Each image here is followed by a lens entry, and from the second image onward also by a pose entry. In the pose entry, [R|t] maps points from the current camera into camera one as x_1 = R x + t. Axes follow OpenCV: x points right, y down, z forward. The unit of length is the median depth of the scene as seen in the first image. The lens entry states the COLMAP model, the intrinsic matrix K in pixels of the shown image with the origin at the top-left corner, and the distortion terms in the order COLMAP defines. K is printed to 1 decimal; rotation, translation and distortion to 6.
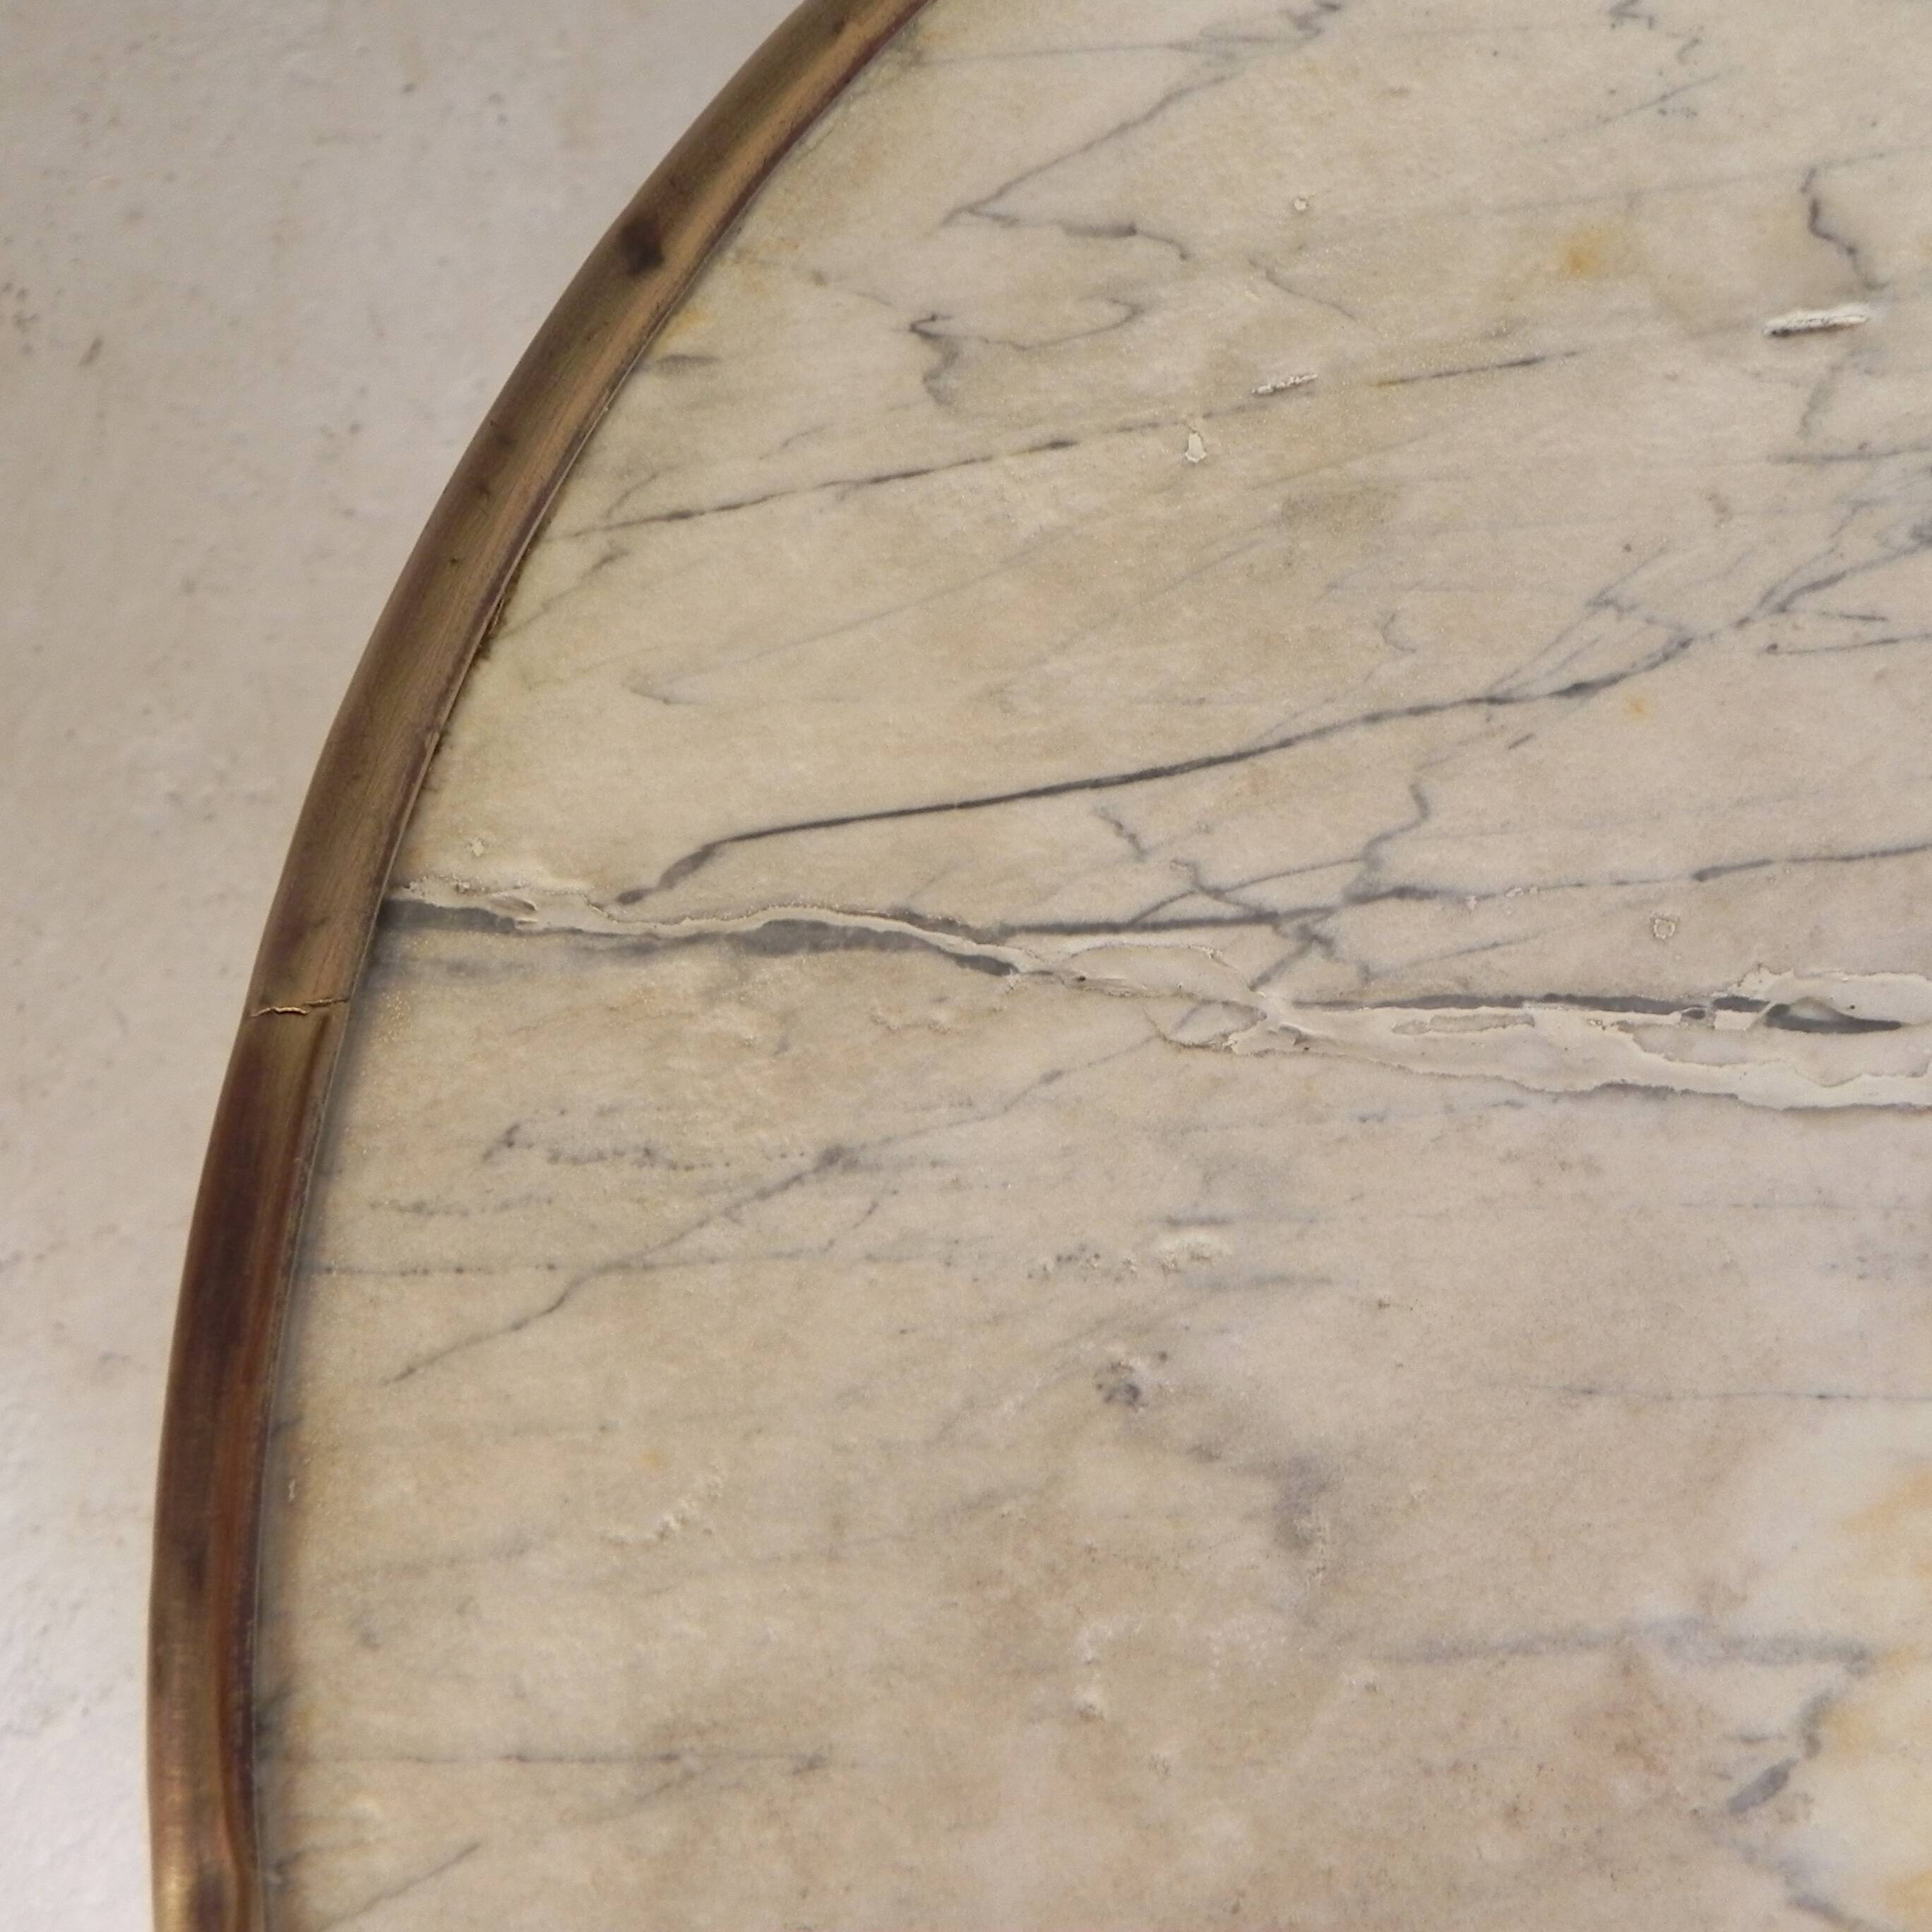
lens RADIAL K [[1942.7, 0, 972.6], [0, 1942.7, 948.0], [0, 0, 1]] dist [-0.015575, 0.000000]
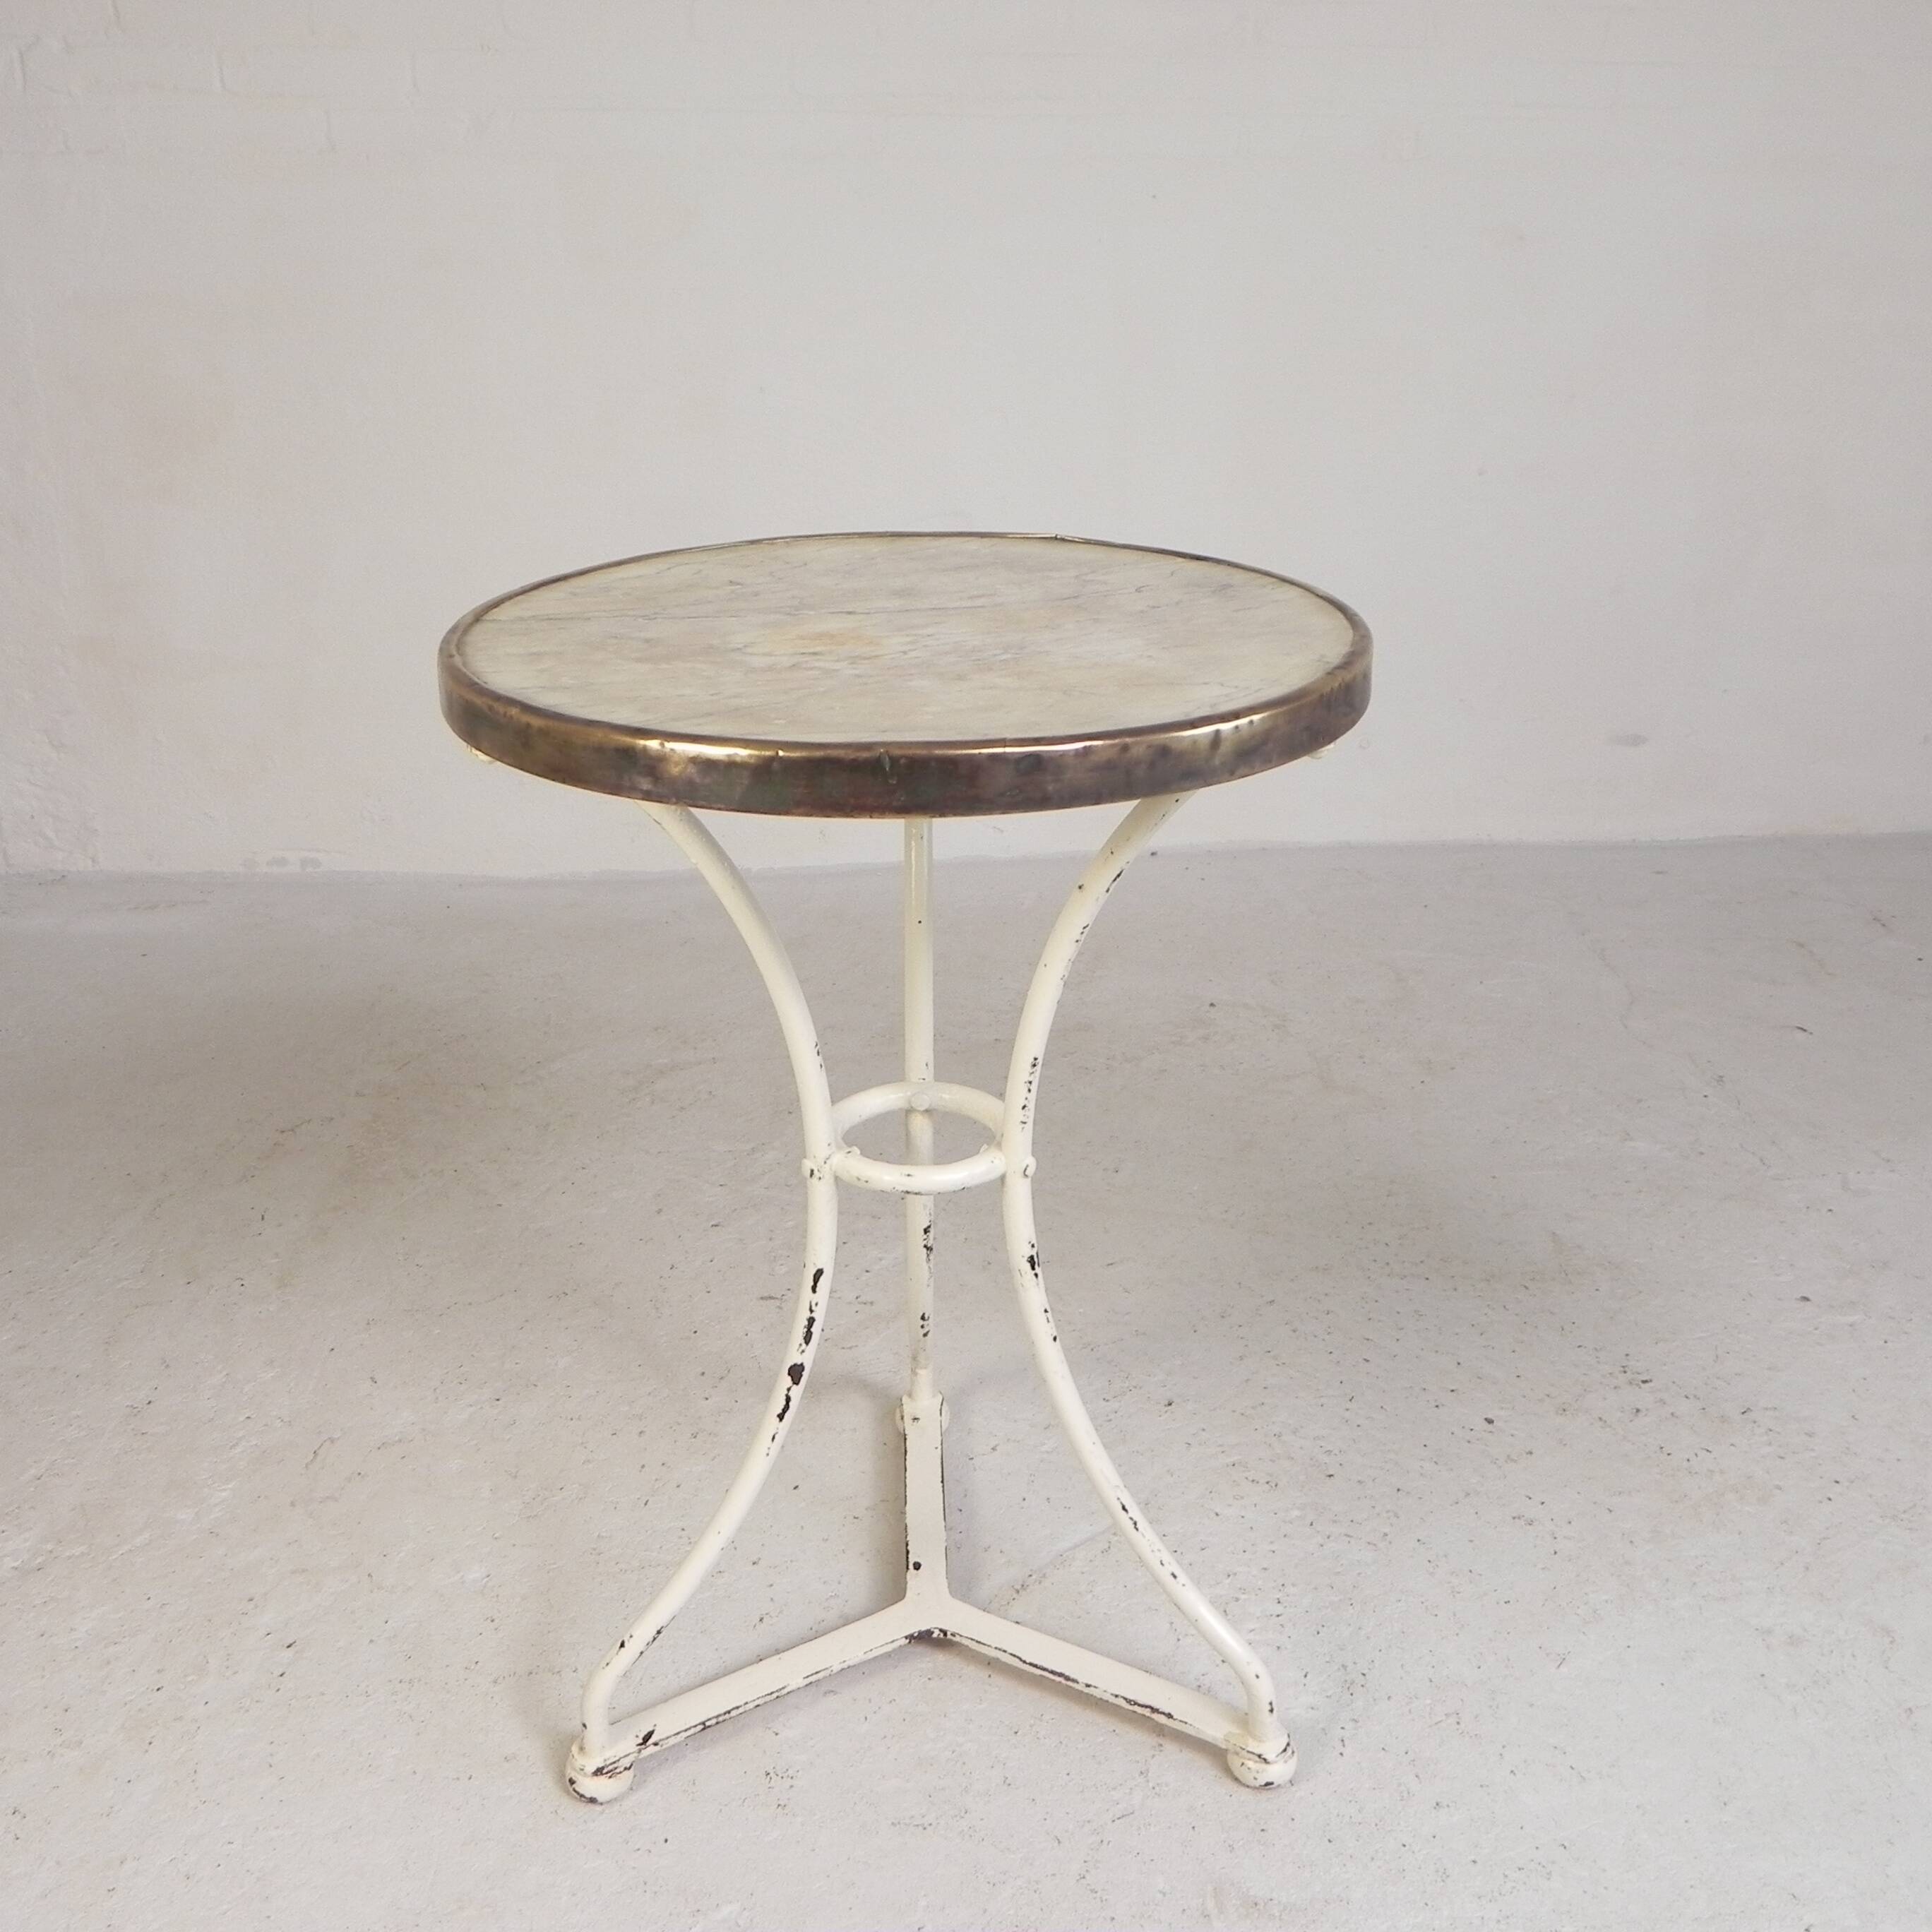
lens RADIAL K [[1942.7, 0, 978.0], [0, 1942.7, 953.0], [0, 0, 1]] dist [-0.015575, 0.000000]
pose [[0.974855, -0.113355, 0.191855, -0.075840], [0.222827, 0.505350, -0.833648, 5.416782], [-0.002455, 0.855437, 0.517902, -1.080852]]
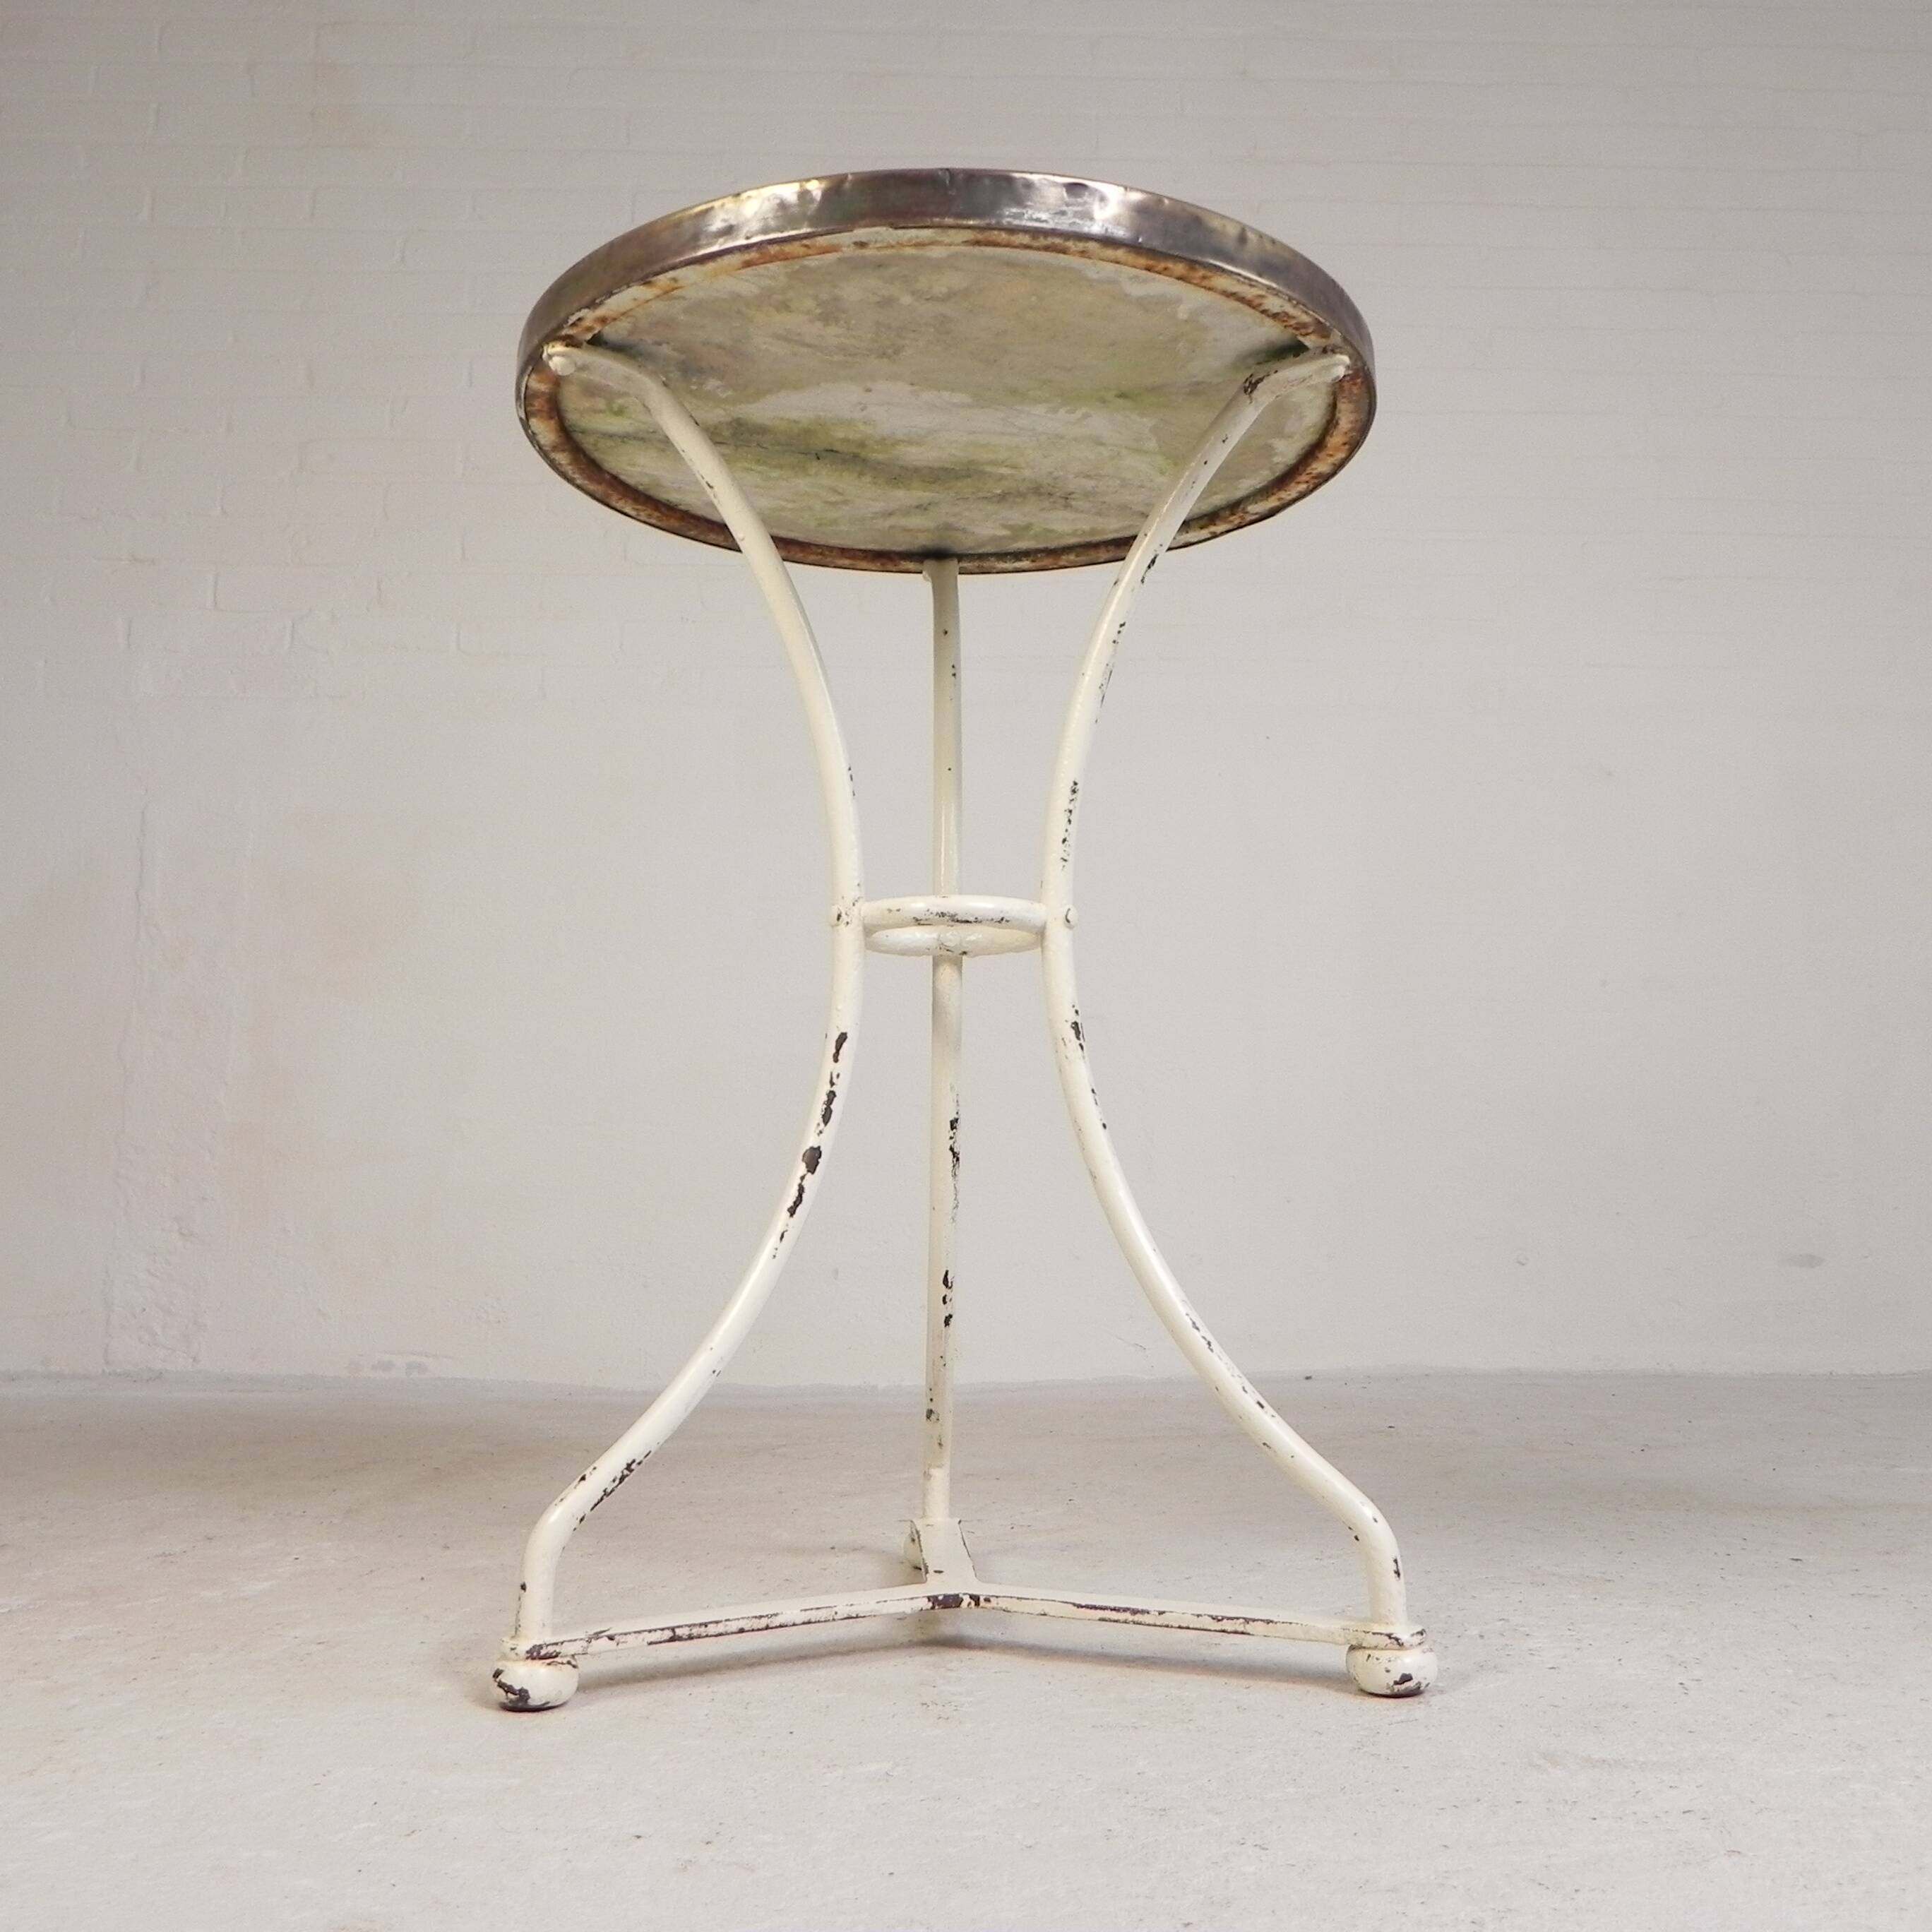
lens RADIAL K [[1942.7, 0, 973.4], [0, 1942.7, 947.5], [0, 0, 1]] dist [-0.015575, 0.000000]
pose [[0.970694, 0.000999, 0.240315, -0.472401], [0.240303, 0.006831, -0.970674, 6.183013], [-0.002611, 0.999976, 0.006391, 2.648707]]
